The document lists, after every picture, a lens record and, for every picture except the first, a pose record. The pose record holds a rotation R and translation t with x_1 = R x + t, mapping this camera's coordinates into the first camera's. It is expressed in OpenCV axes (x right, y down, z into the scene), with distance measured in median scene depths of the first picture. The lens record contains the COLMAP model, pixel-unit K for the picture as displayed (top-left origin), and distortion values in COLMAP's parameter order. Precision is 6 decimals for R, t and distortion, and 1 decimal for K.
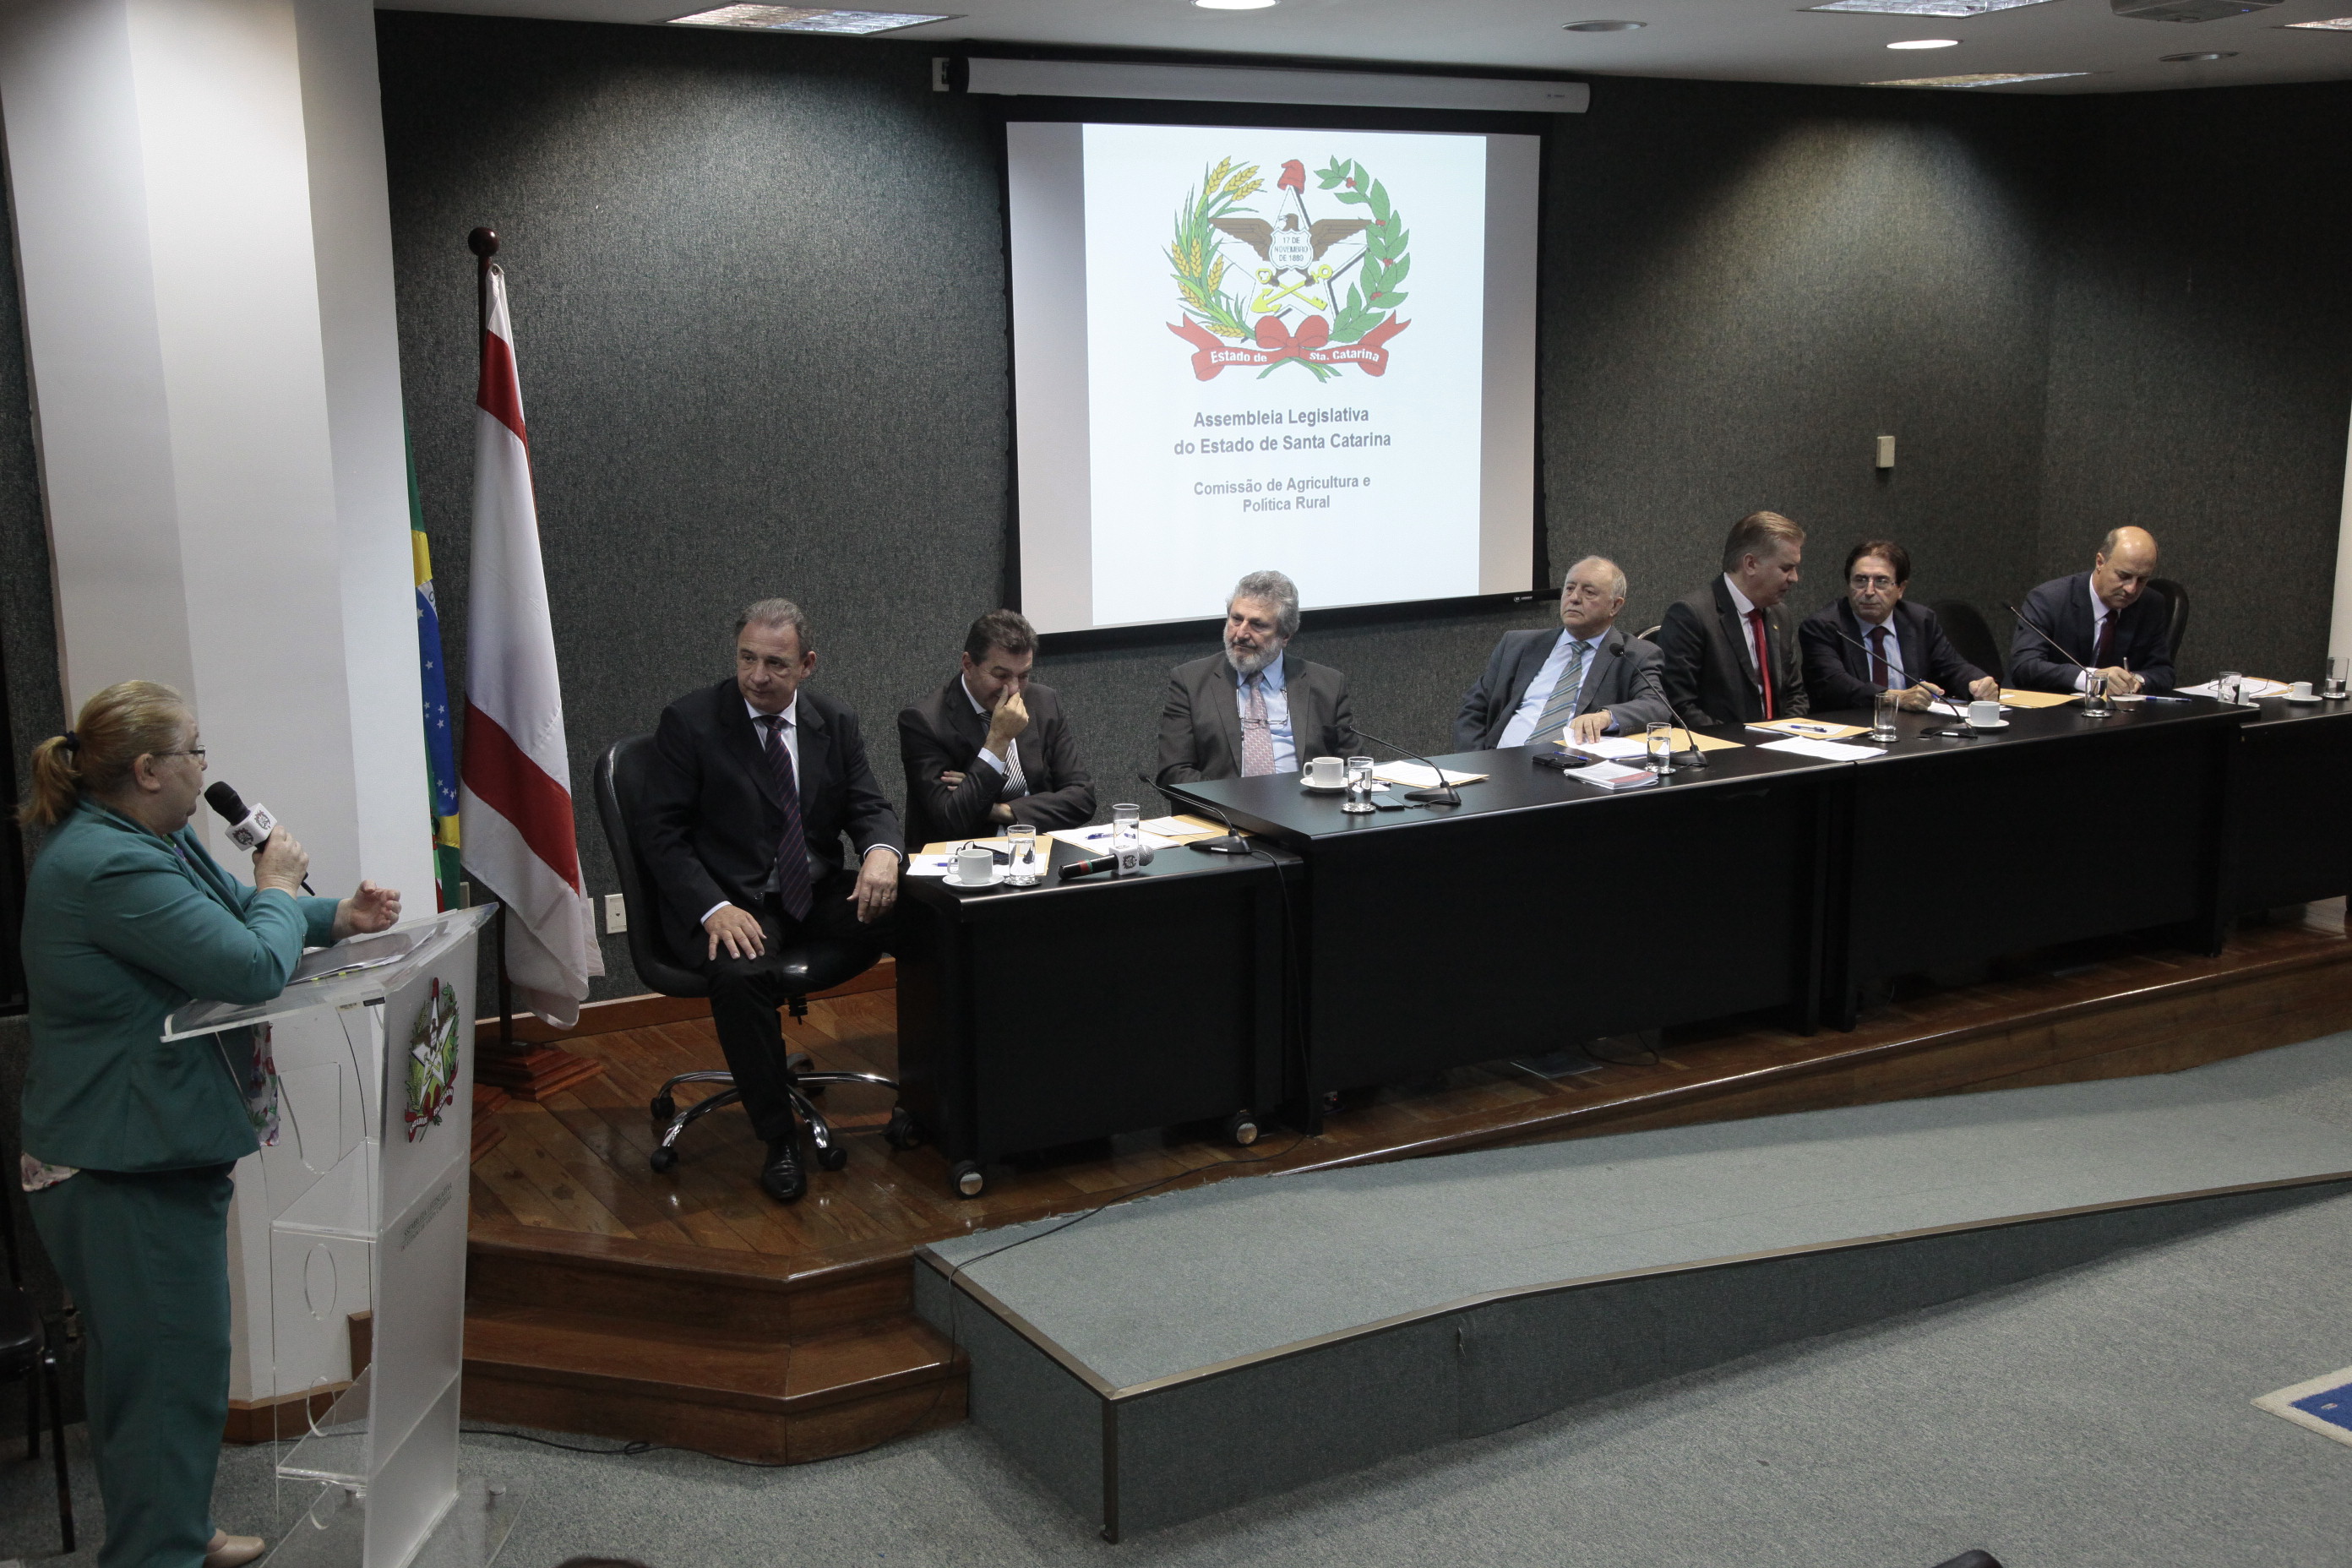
lens RADIAL K [[2374.8, 0, 1176.0], [0, 2374.8, 784.0], [0, 0, 1]] dist [0.009561, 0.010131]
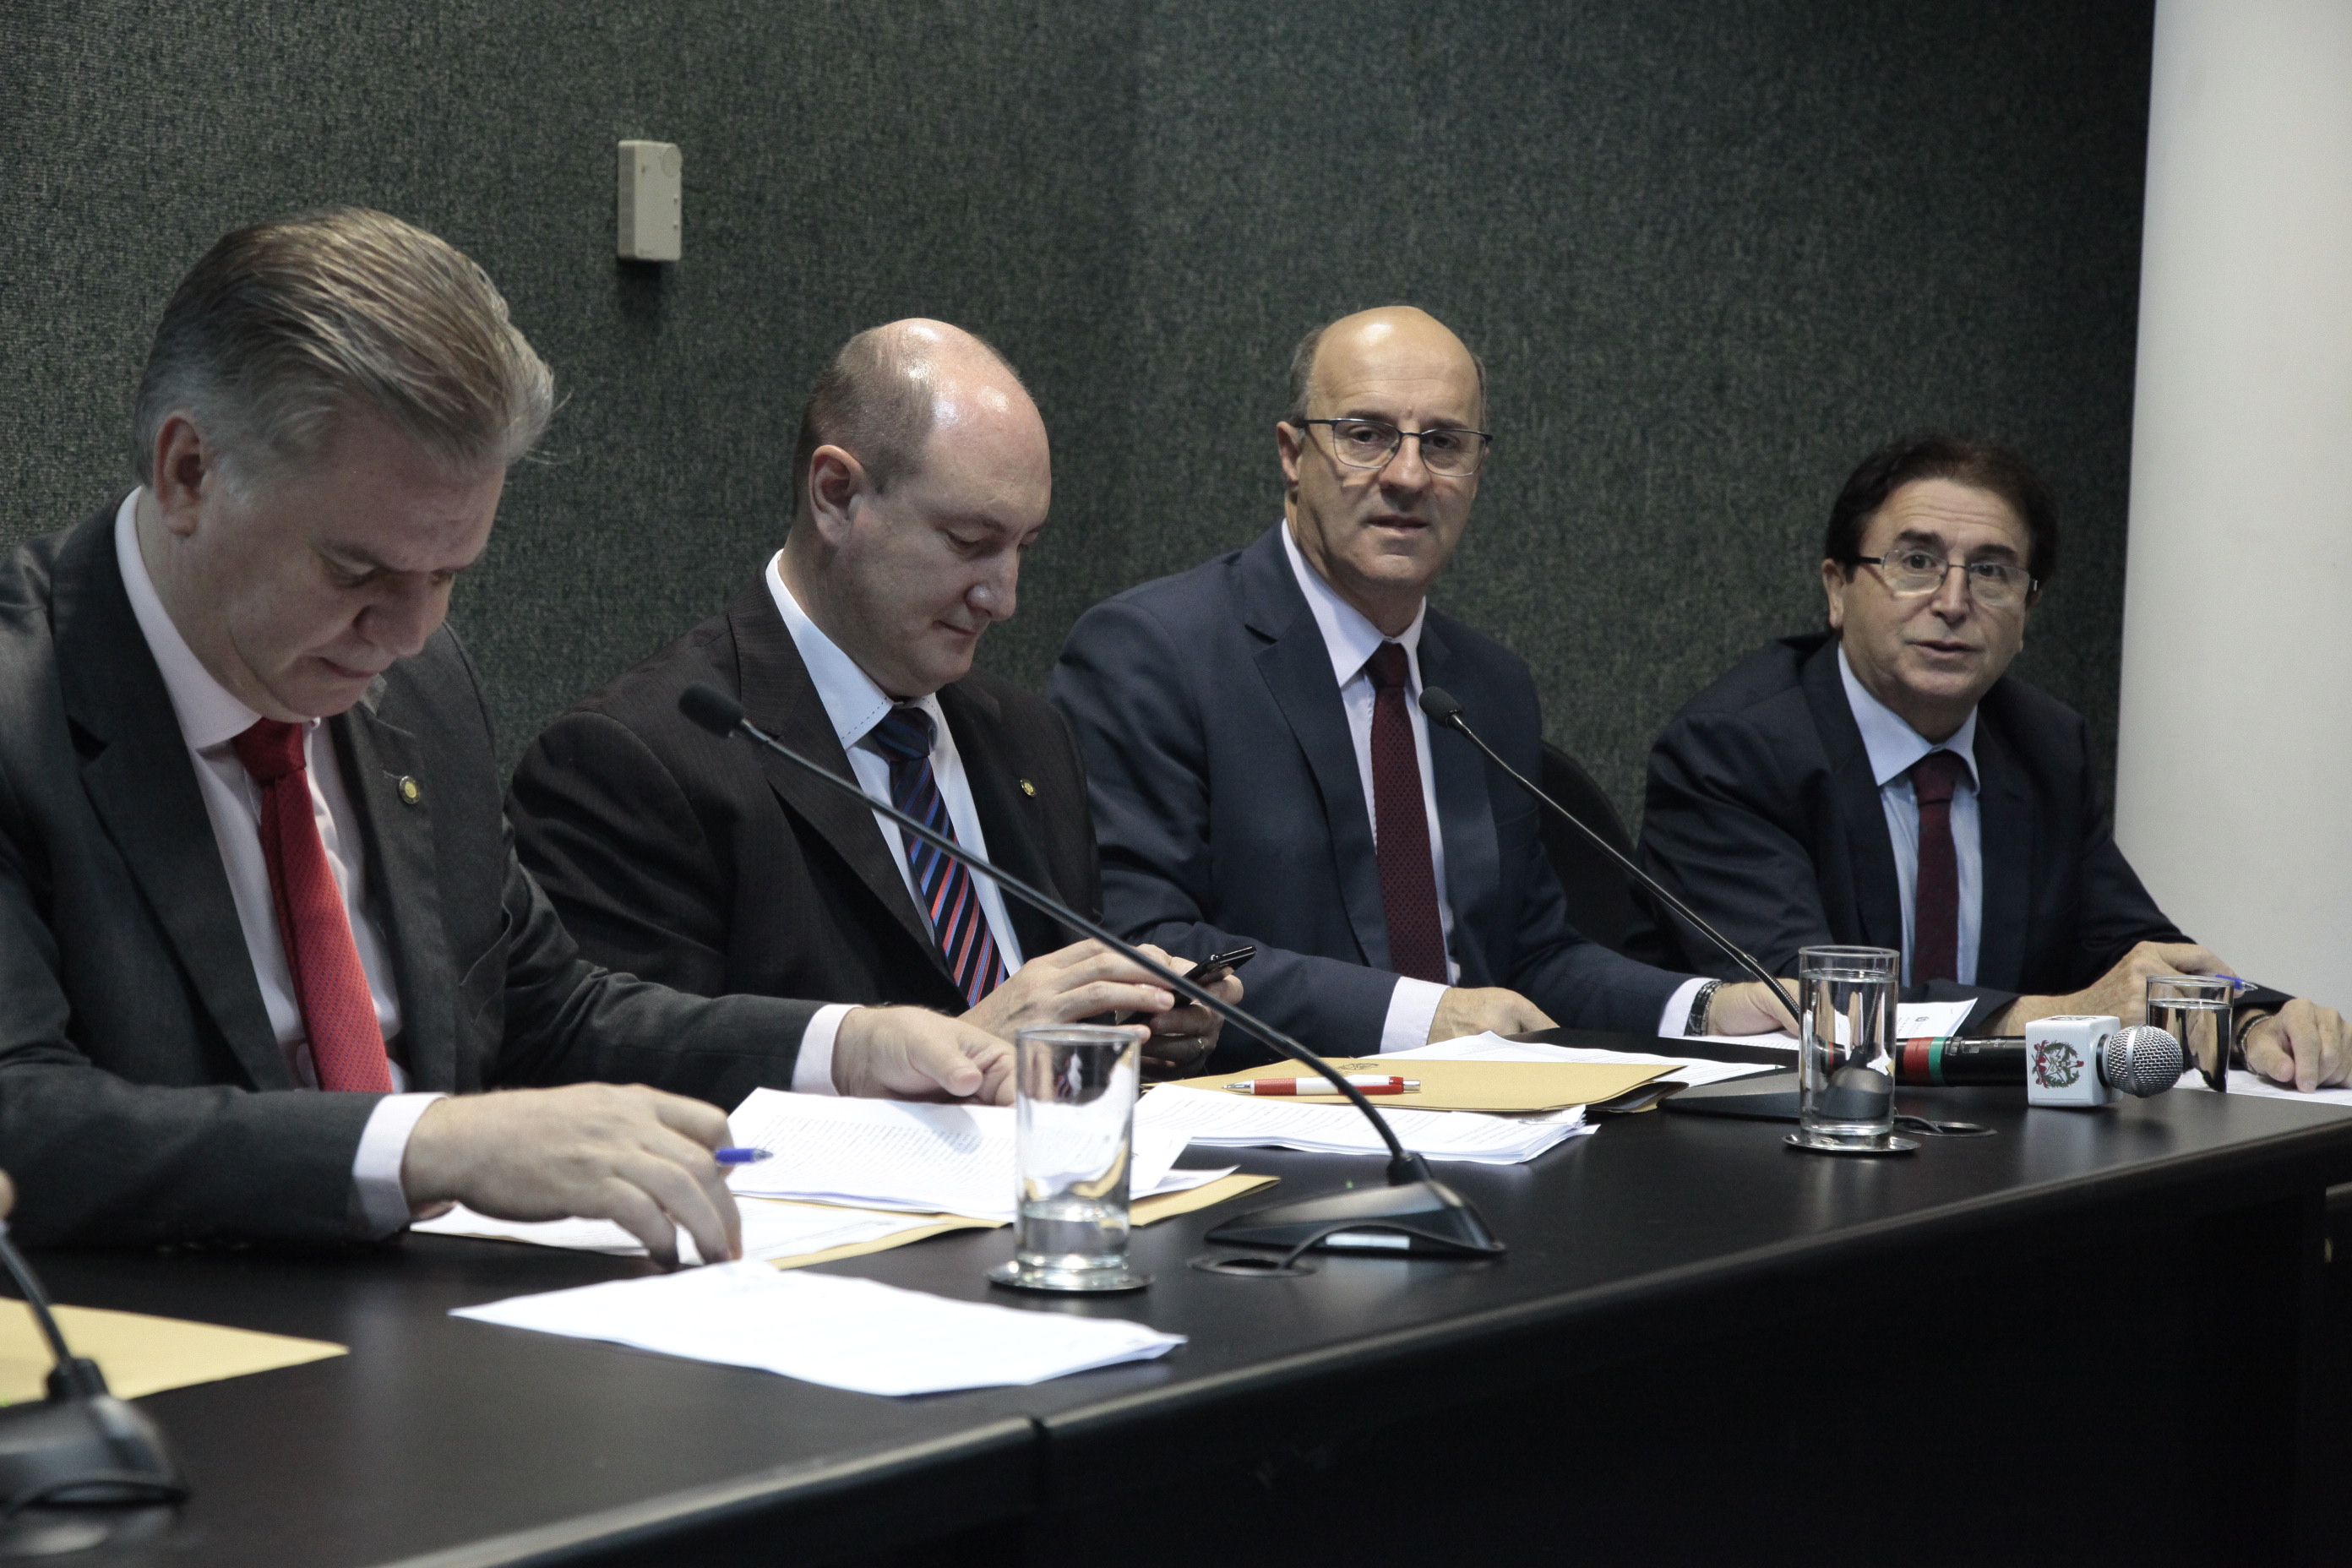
lens RADIAL K [[5014.0, 0, 1176.0], [0, 5014.0, 784.0], [0, 0, 1]] dist [0.238642, -0.101666]
pose [[0.887414, 0.010318, 0.460858, 0.115756], [0.051671, 0.991222, -0.121689, -0.008593], [-0.458068, 0.131801, 0.879091, 0.596057]]
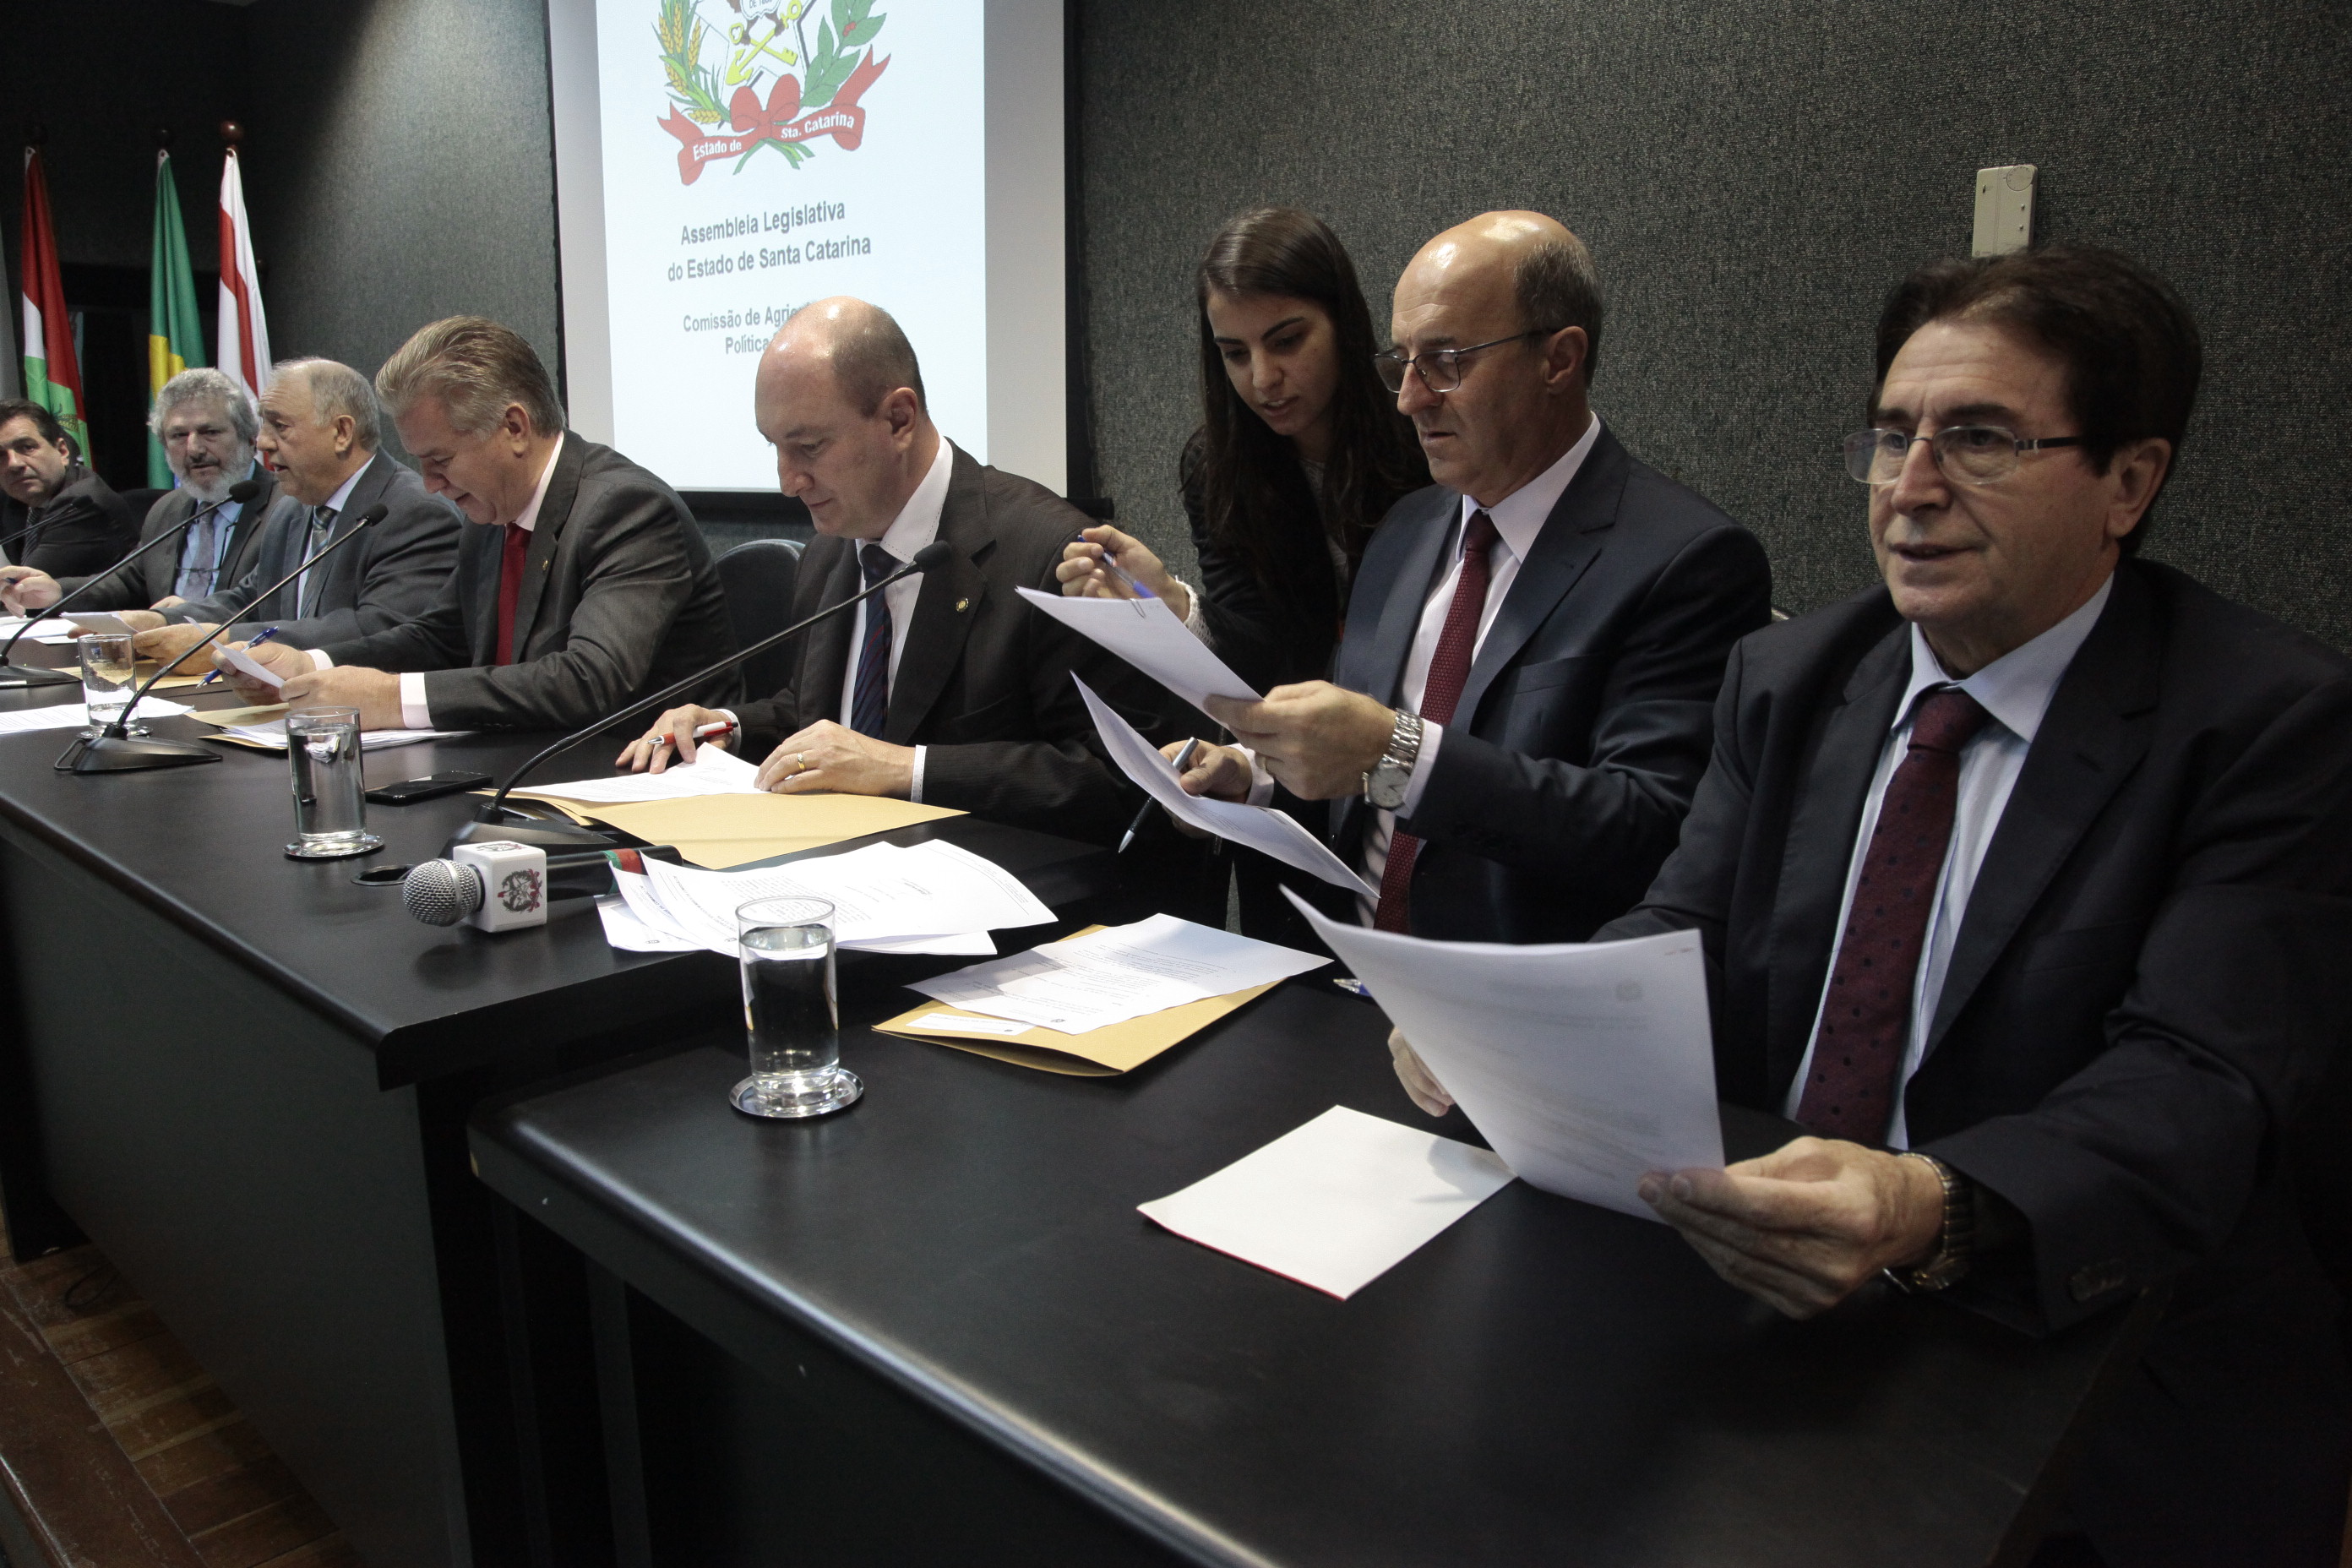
lens RADIAL K [[1648.1, 0, 1176.0], [0, 1648.1, 784.0], [0, 0, 1]] dist [-0.125742, 0.082164]
pose [[0.302679, 0.203695, -0.931071, 0.585943], [-0.186452, 0.970674, 0.151746, -0.086506], [0.934677, 0.127669, 0.331782, 0.981993]]
